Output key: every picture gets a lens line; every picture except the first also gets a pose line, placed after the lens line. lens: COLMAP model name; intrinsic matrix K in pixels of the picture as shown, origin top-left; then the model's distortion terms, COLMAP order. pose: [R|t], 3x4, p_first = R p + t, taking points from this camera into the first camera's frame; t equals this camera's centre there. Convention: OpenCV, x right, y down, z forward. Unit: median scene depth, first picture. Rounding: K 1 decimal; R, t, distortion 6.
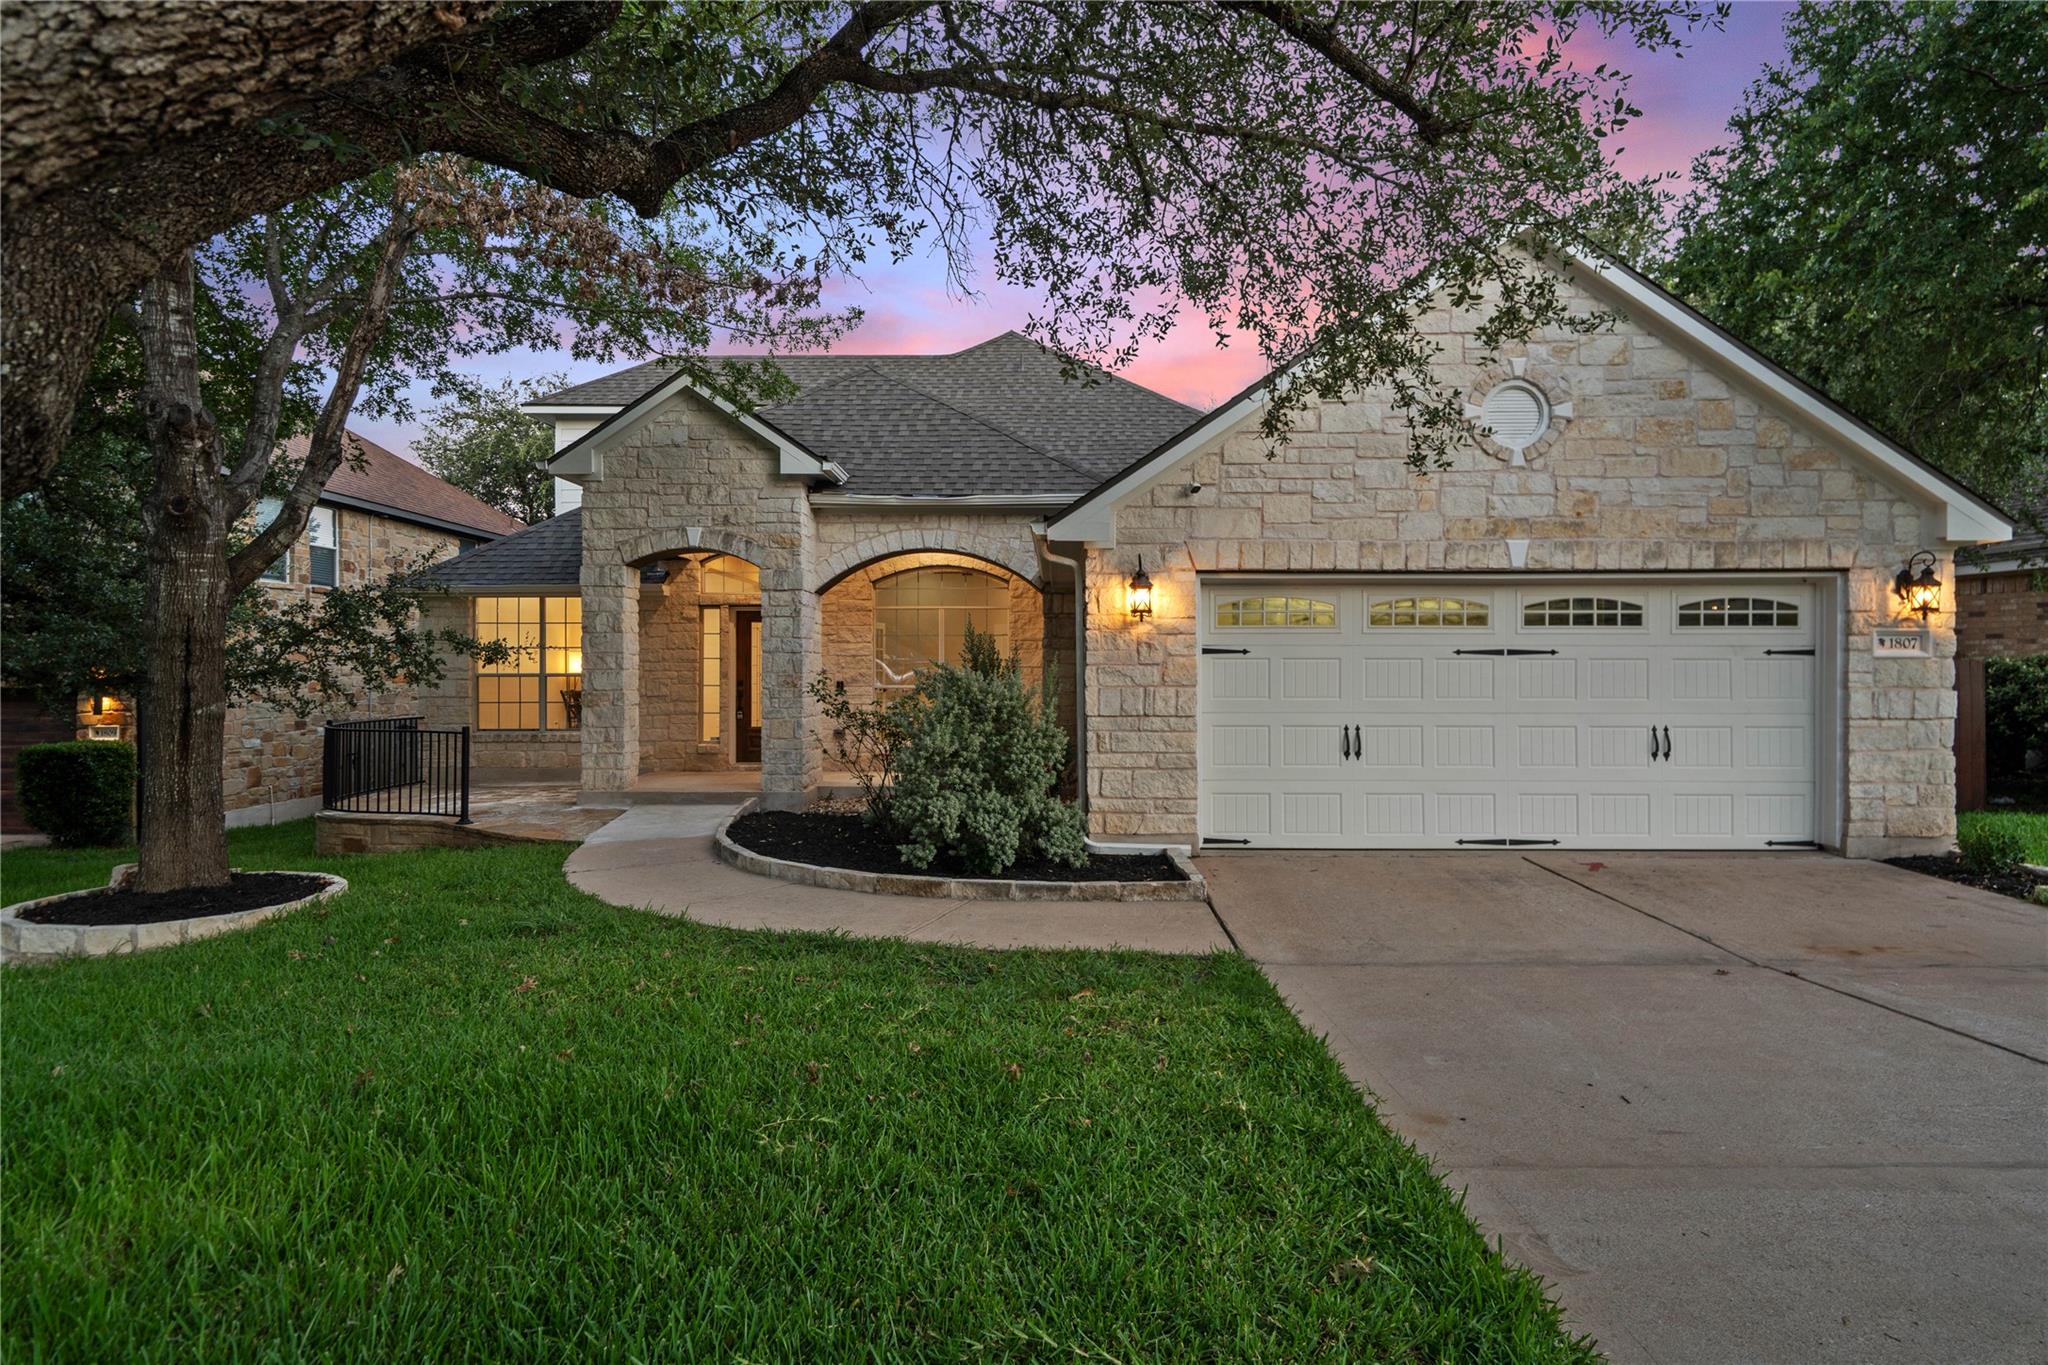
lens RADIAL K [[1085.6, 0, 1024.0], [0, 1085.6, 682.5], [0, 0, 1]] dist [0.003389, 0.000954]
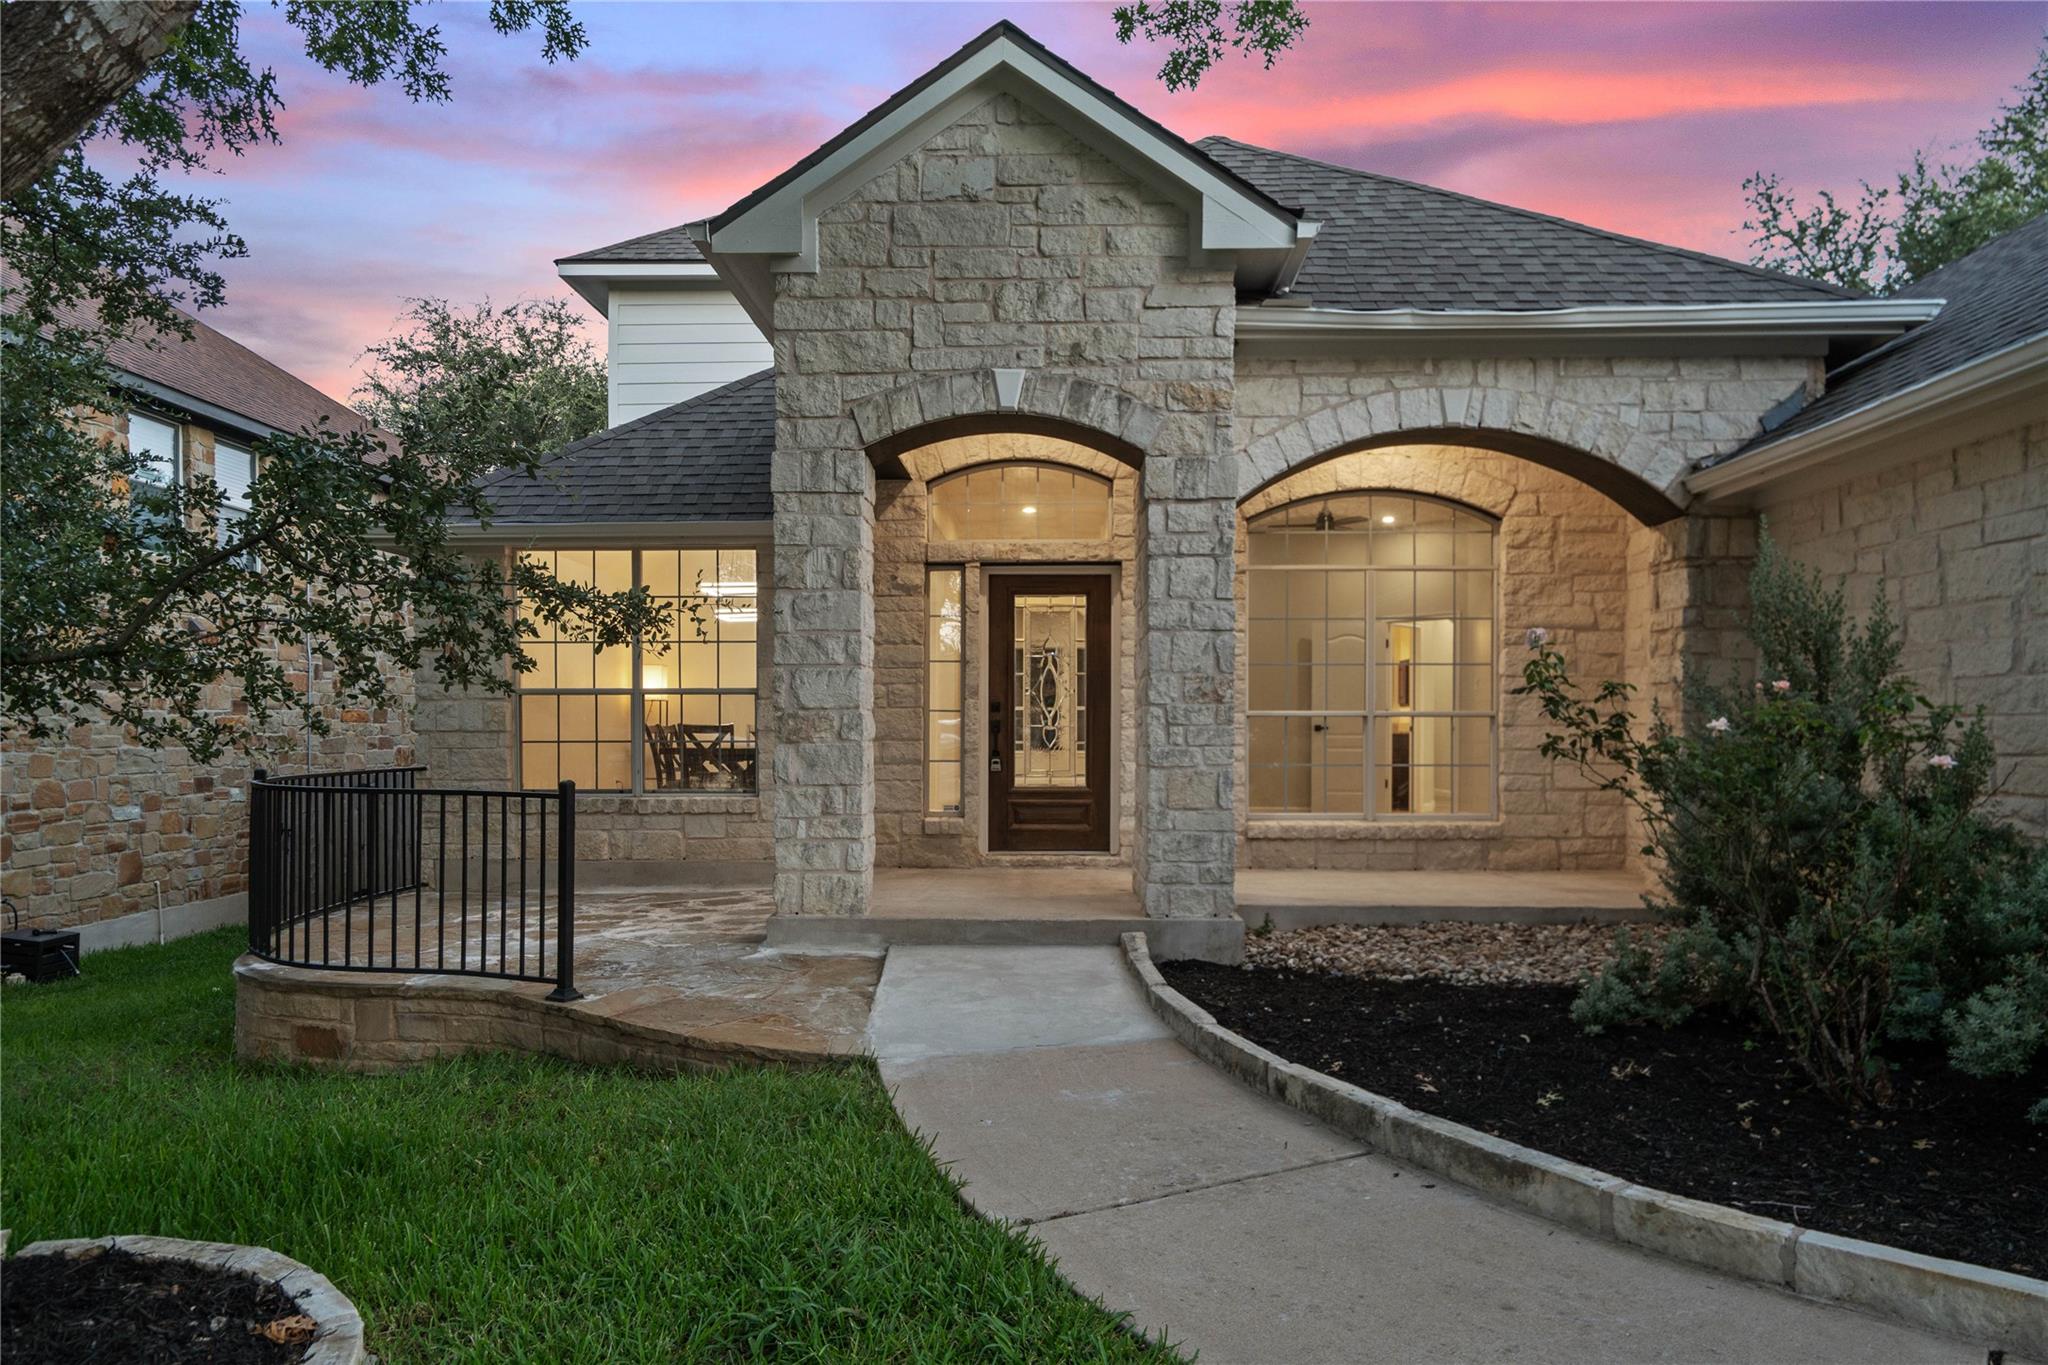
lens RADIAL K [[1251.7, 0, 1016.6], [0, 1251.7, 760.0], [0, 0, 1]] dist [-0.000570, 0.002065]
pose [[0.999926, 0.000762, -0.012112, -0.292911], [-0.000569, 0.999873, 0.015933, 0.020954], [0.012122, -0.015925, 0.999800, 0.443245]]
